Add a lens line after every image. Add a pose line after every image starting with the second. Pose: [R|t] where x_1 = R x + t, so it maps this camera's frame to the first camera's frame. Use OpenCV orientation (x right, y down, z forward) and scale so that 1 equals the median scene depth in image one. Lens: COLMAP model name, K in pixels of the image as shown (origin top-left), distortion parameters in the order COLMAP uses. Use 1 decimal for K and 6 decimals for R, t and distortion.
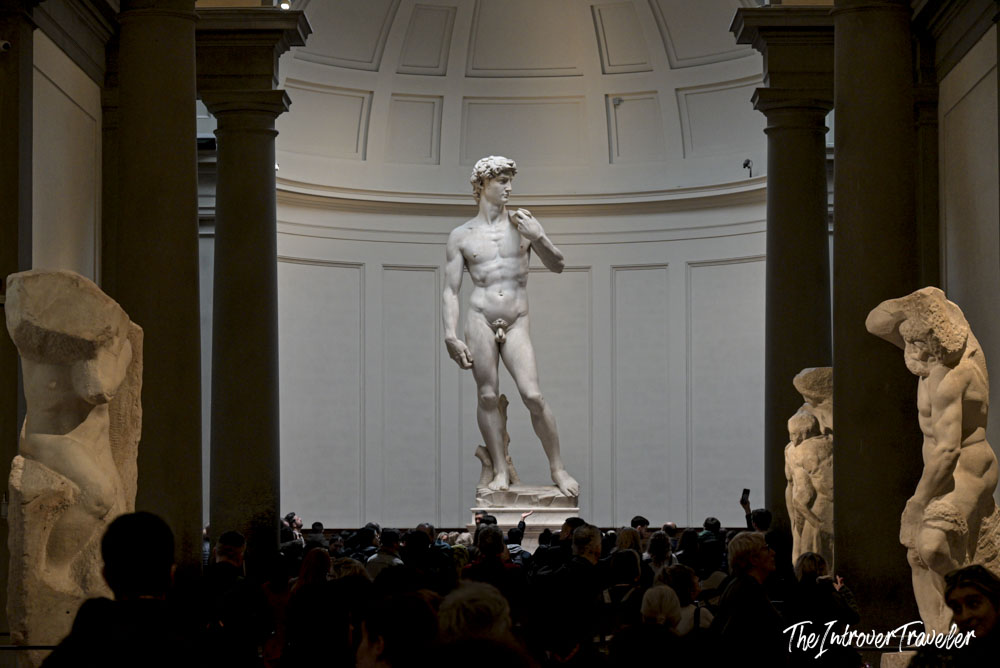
lens RADIAL K [[2929.0, 0, 500.0], [0, 2929.0, 334.0], [0, 0, 1]] dist [-0.030880, 0.316380]
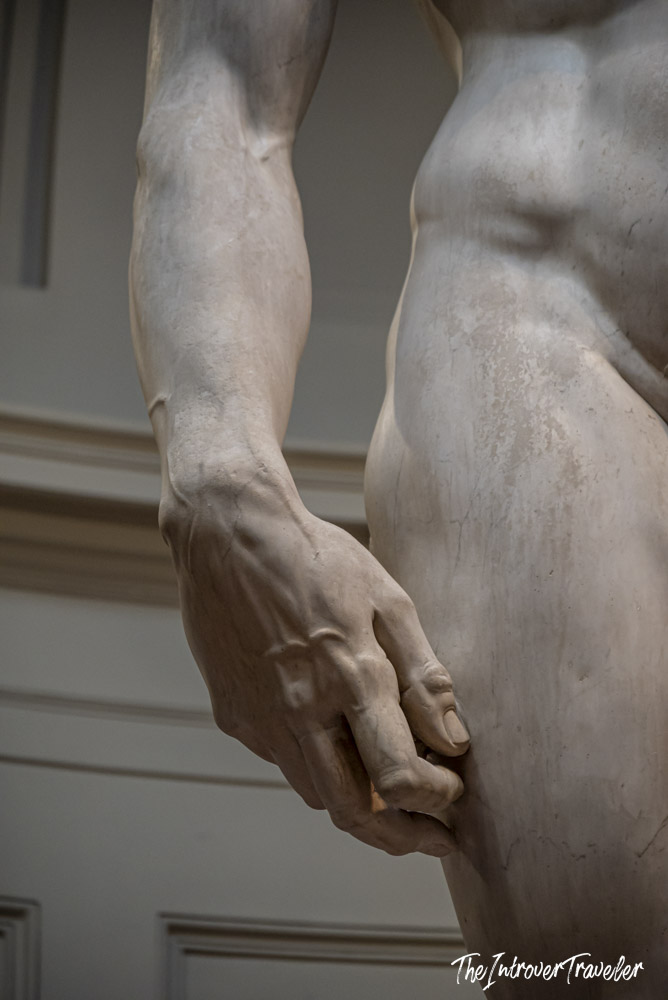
lens RADIAL K [[5543.3, 0, 334.1], [0, 5543.3, 696.2], [0, 0, 1]] dist [-0.110618, -3.330644]
pose [[0.998956, 0.010751, 0.044398, -0.020998], [0.002360, 0.958467, -0.285193, 0.056312], [-0.045620, 0.285000, 0.957441, 0.832380]]
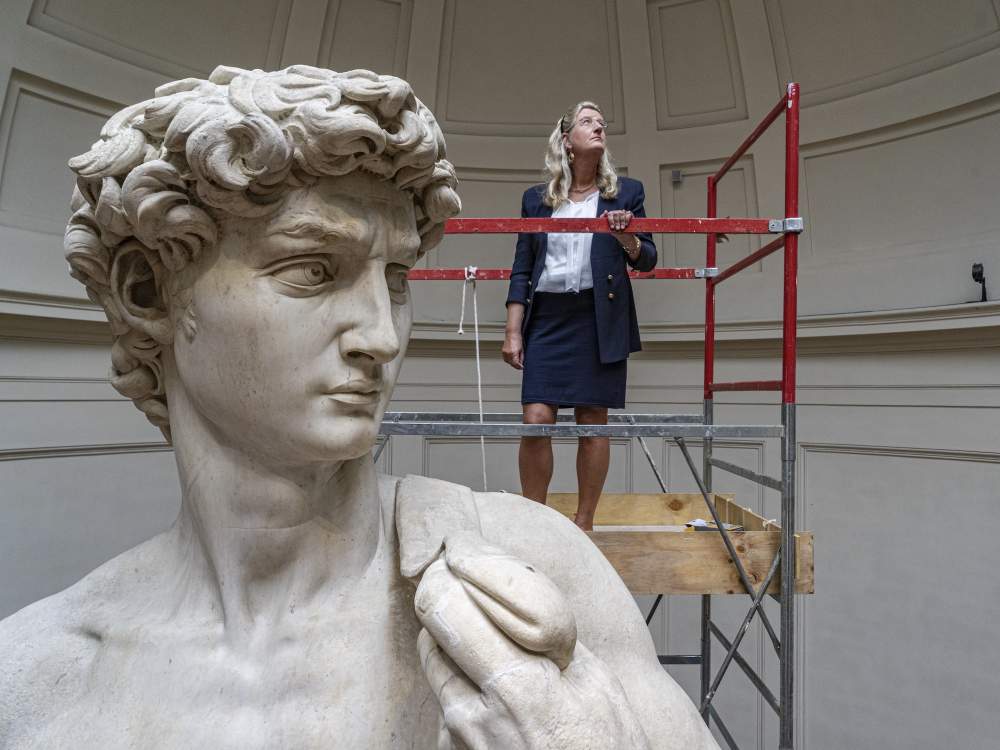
lens RADIAL K [[750.5, 0, 546.6], [0, 750.5, 373.7], [0, 0, 1]] dist [-0.004922, -0.002302]
pose [[0.999438, 0.012255, 0.031216, 0.008921], [-0.013324, 0.999324, 0.034268, -0.049219], [-0.030775, -0.034664, 0.998925, 0.969200]]
